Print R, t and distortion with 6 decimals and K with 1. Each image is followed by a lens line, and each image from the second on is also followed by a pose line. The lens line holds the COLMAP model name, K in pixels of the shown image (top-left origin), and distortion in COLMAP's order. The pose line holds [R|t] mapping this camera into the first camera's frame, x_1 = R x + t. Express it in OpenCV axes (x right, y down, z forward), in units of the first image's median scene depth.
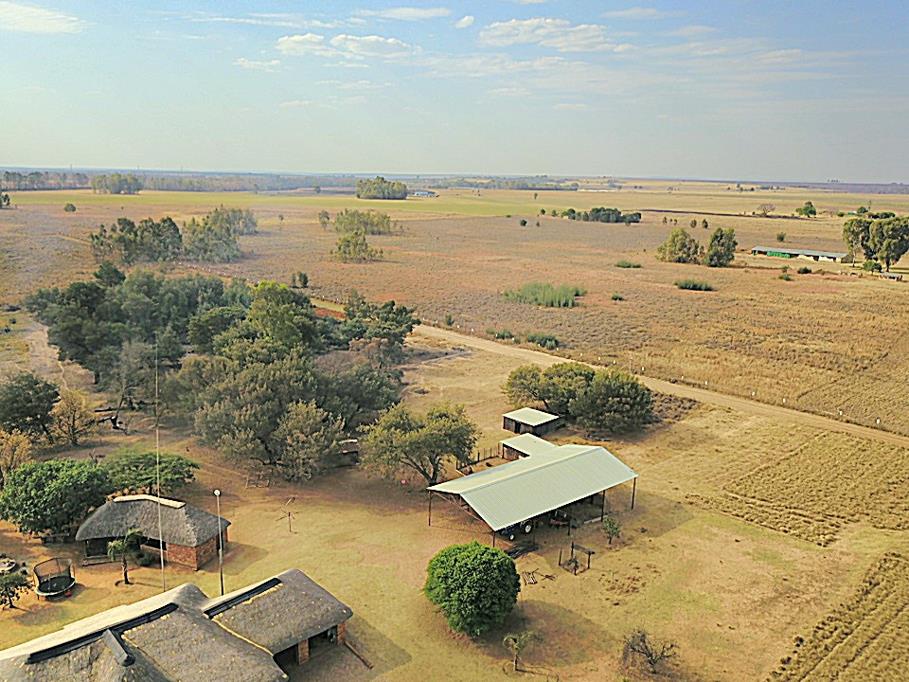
lens RADIAL K [[706.7, 0, 457.4], [0, 706.7, 337.2], [0, 0, 1]] dist [0.010615, -0.010284]
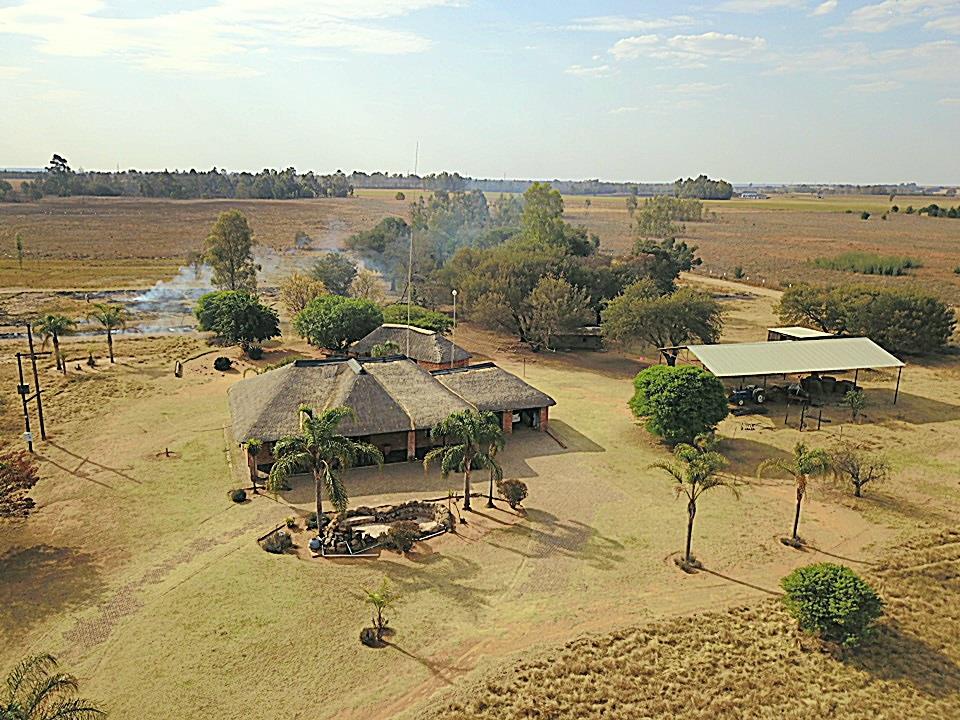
lens RADIAL K [[746.4, 0, 481.4], [0, 746.4, 354.4], [0, 0, 1]] dist [0.010615, -0.010284]
pose [[0.923434, 0.089617, -0.373147, 0.099144], [-0.090311, 0.995790, 0.015662, 0.186975], [0.372980, 0.019237, 0.927640, -0.057907]]
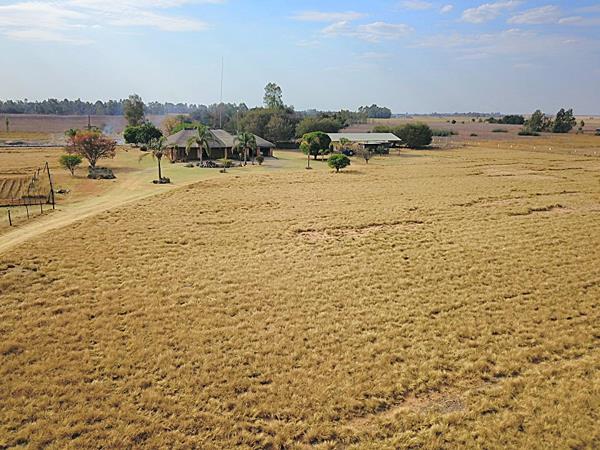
lens RADIAL K [[466.5, 0, 296.8], [0, 466.5, 223.5], [0, 0, 1]] dist [0.010615, -0.010284]
pose [[0.959386, 0.068669, -0.273613, 0.323402], [-0.067720, 0.997621, 0.012925, 0.424964], [0.273849, 0.006129, 0.961753, -0.577188]]
